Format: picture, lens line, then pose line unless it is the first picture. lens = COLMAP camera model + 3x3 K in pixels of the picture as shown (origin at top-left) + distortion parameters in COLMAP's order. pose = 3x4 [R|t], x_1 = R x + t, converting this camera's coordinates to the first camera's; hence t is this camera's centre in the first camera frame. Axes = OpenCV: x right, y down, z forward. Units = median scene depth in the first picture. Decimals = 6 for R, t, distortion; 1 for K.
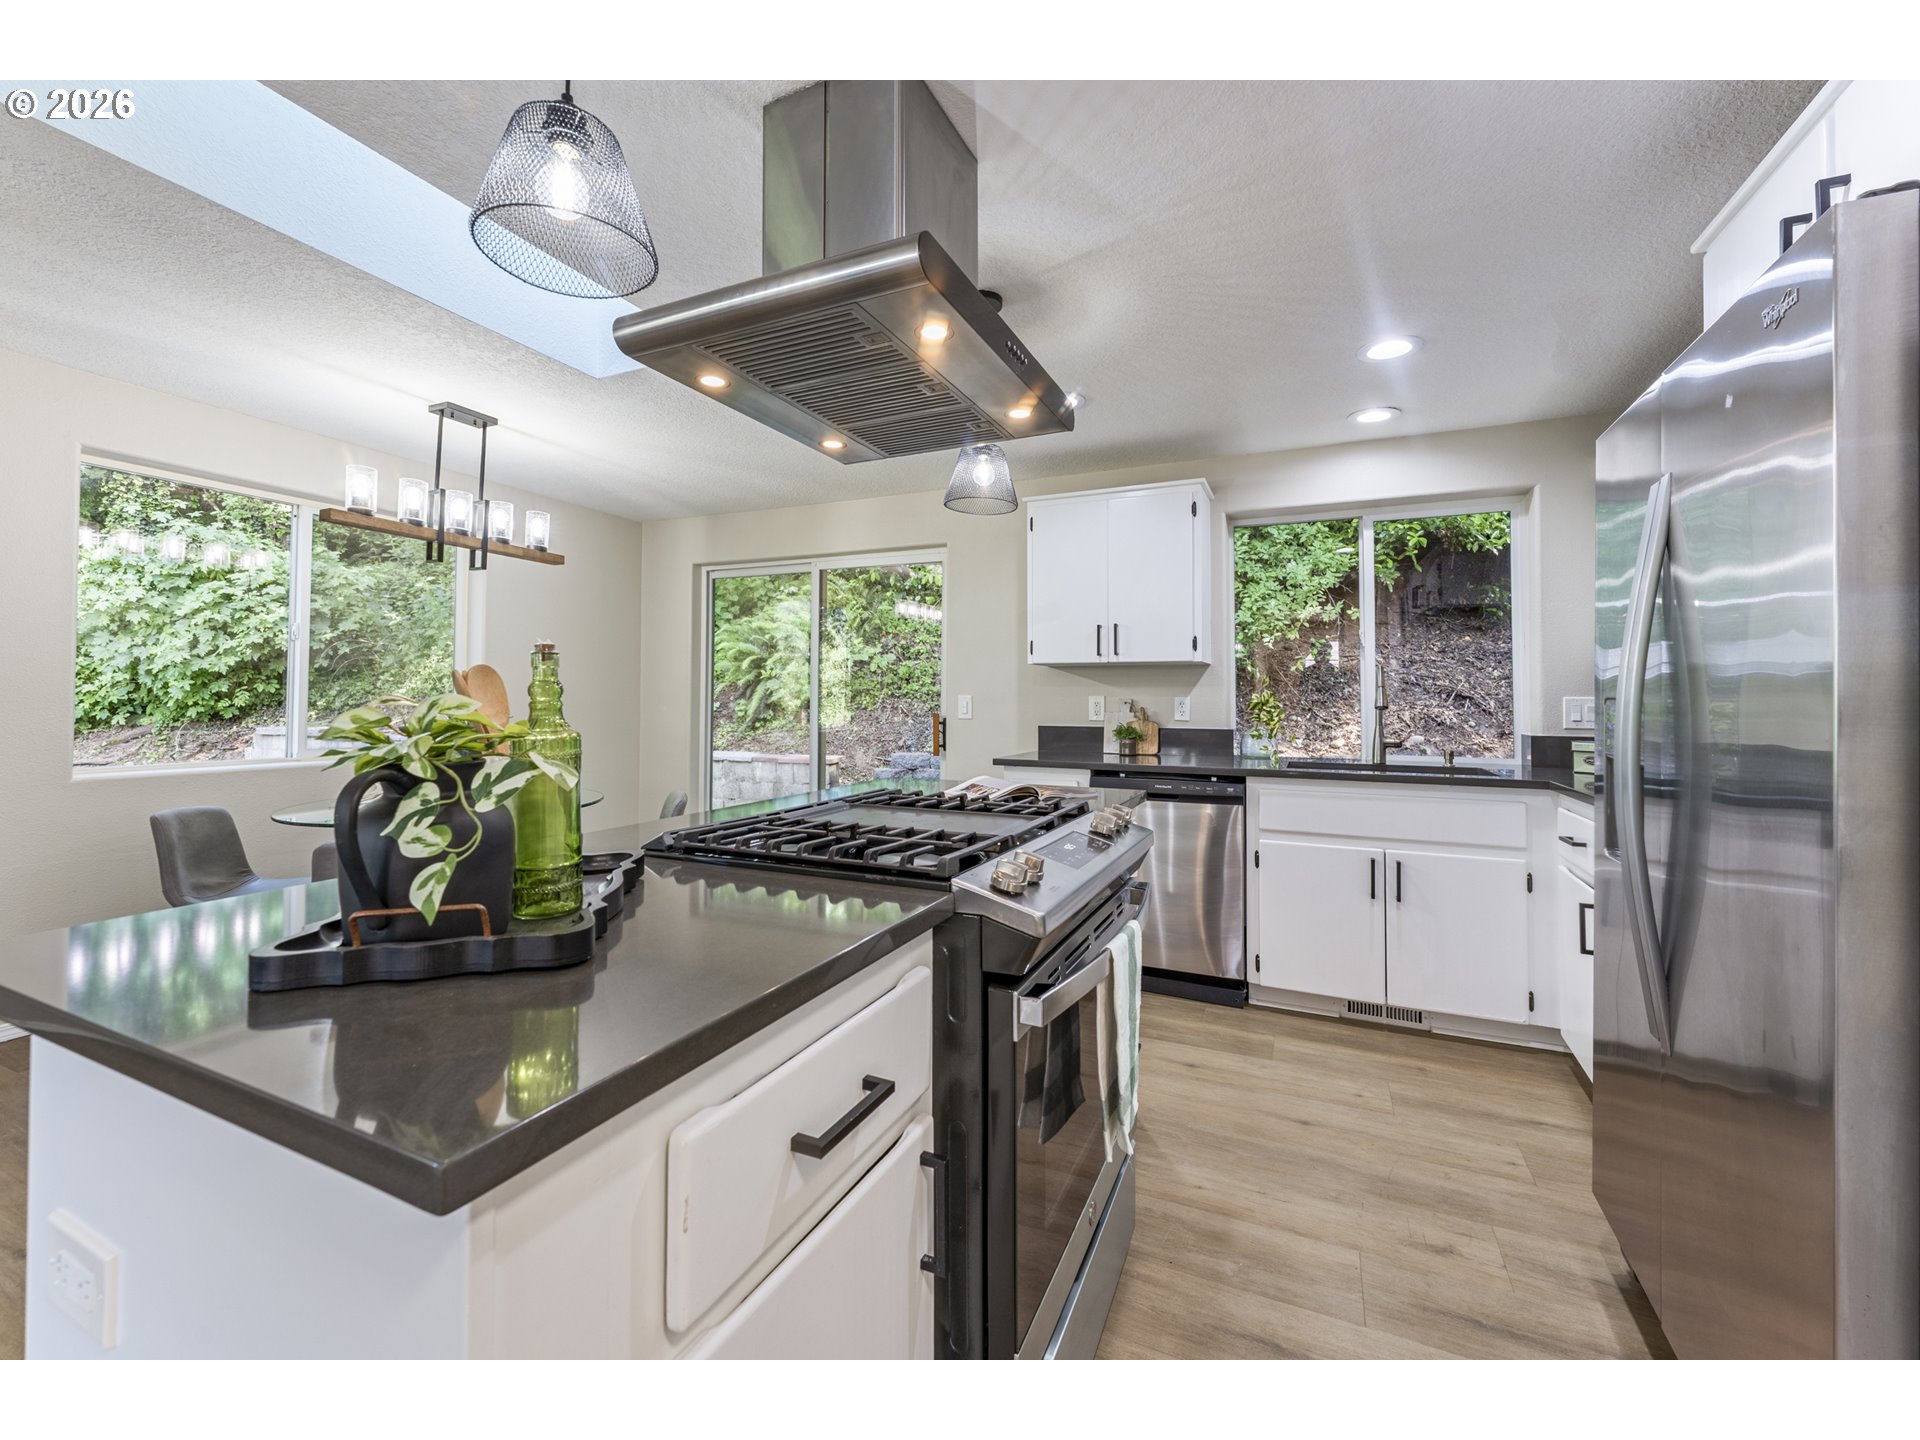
lens RADIAL K [[781.7, 0, 956.6], [0, 781.7, 678.4], [0, 0, 1]] dist [0.000044, -0.000596]
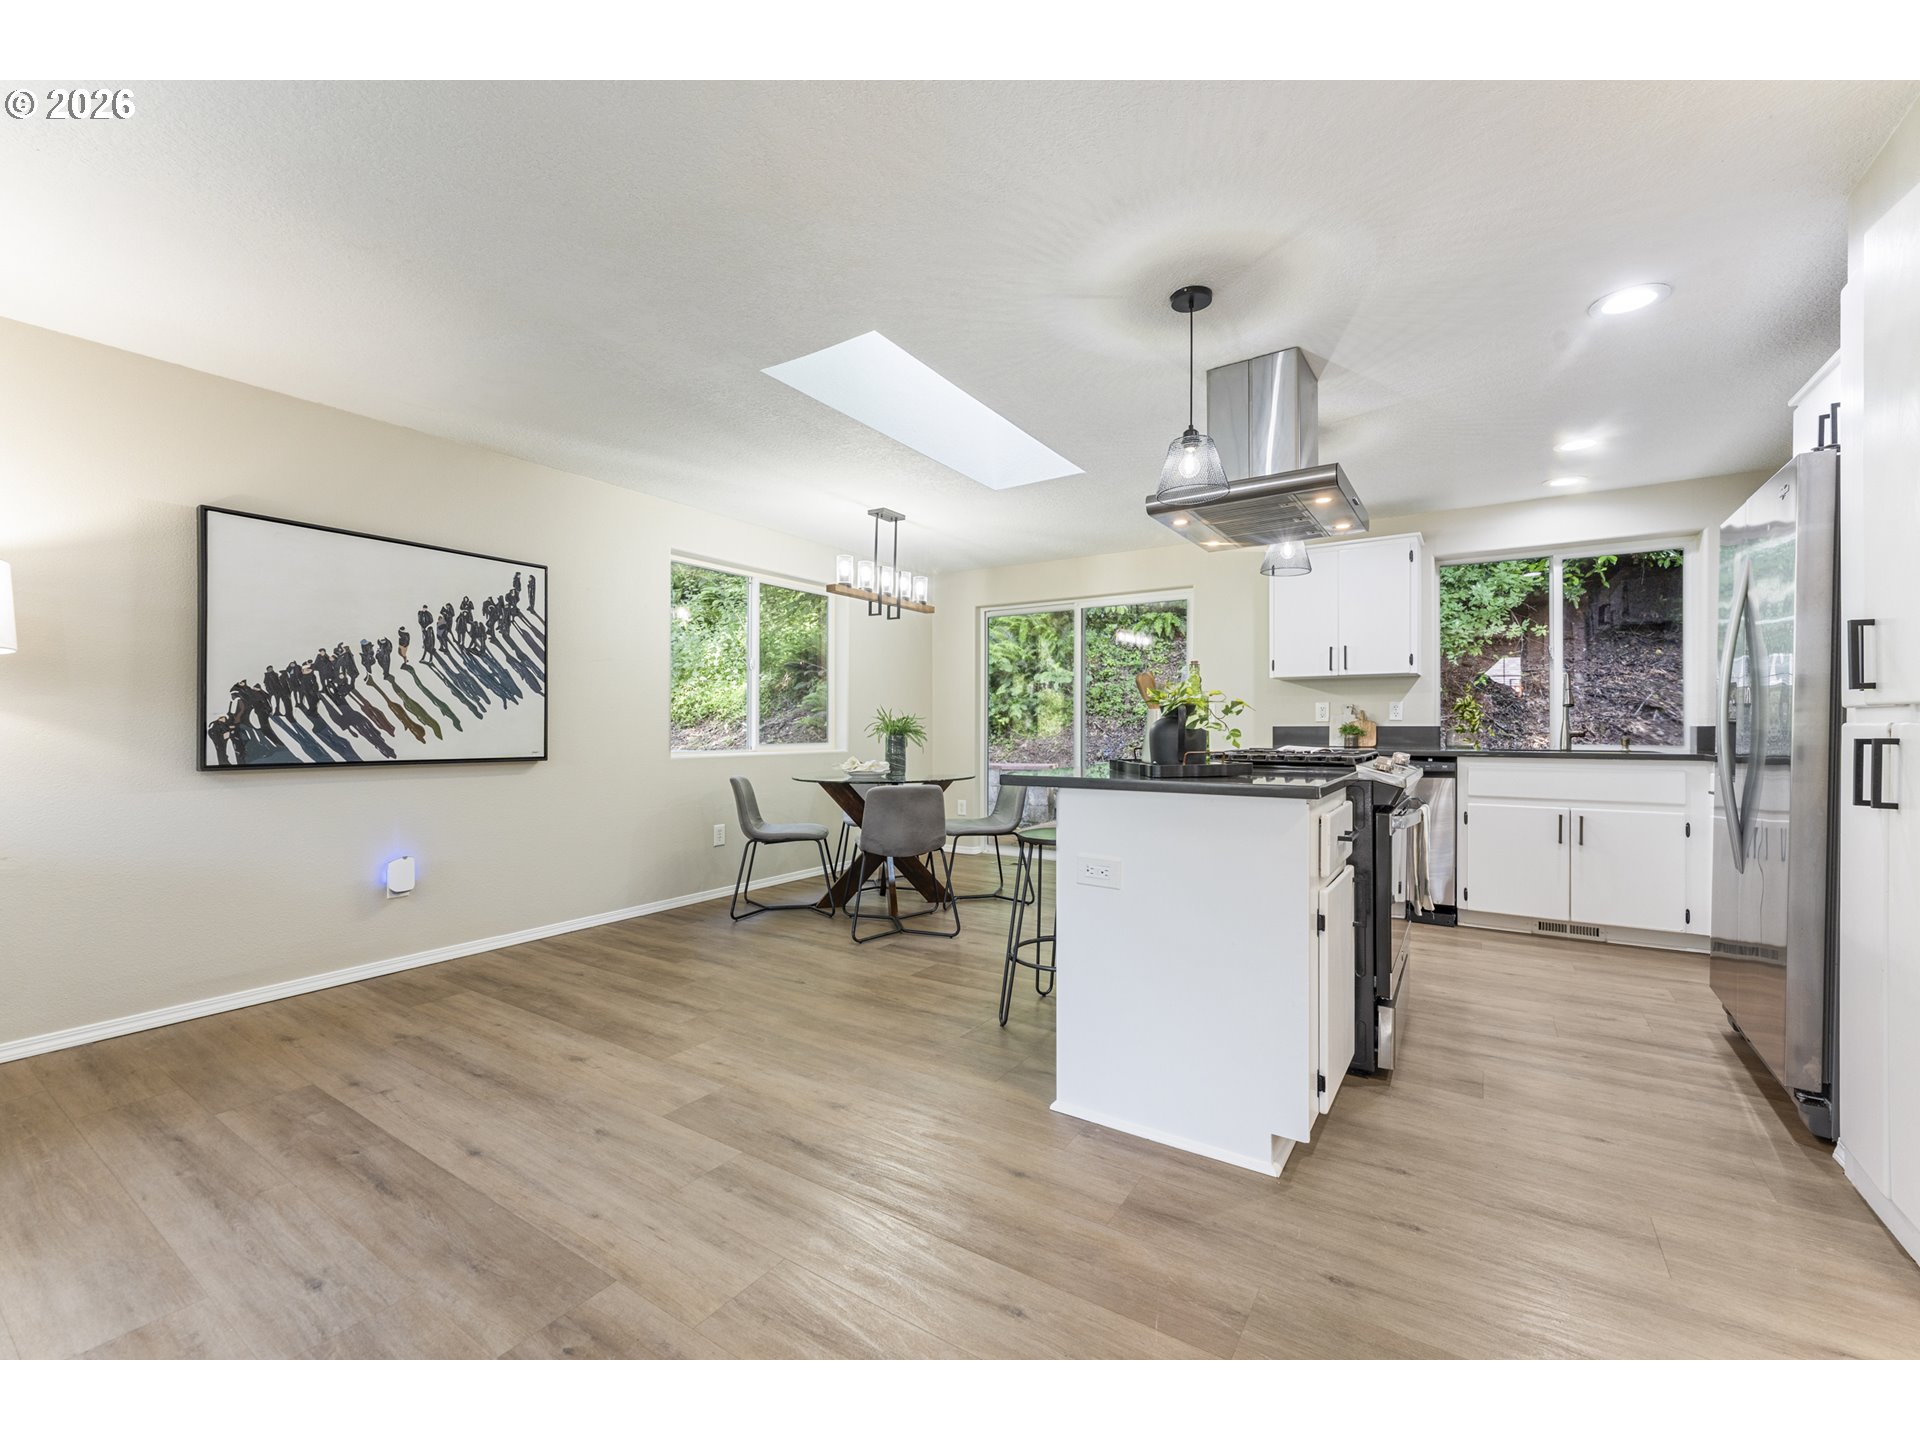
lens RADIAL K [[781.7, 0, 966.5], [0, 781.7, 730.3], [0, 0, 1]] dist [0.000044, -0.000596]
pose [[0.988138, -0.007061, -0.153404, -0.223782], [0.012042, 0.999429, 0.031564, 0.022872], [0.153093, -0.033037, 0.987659, -0.397953]]
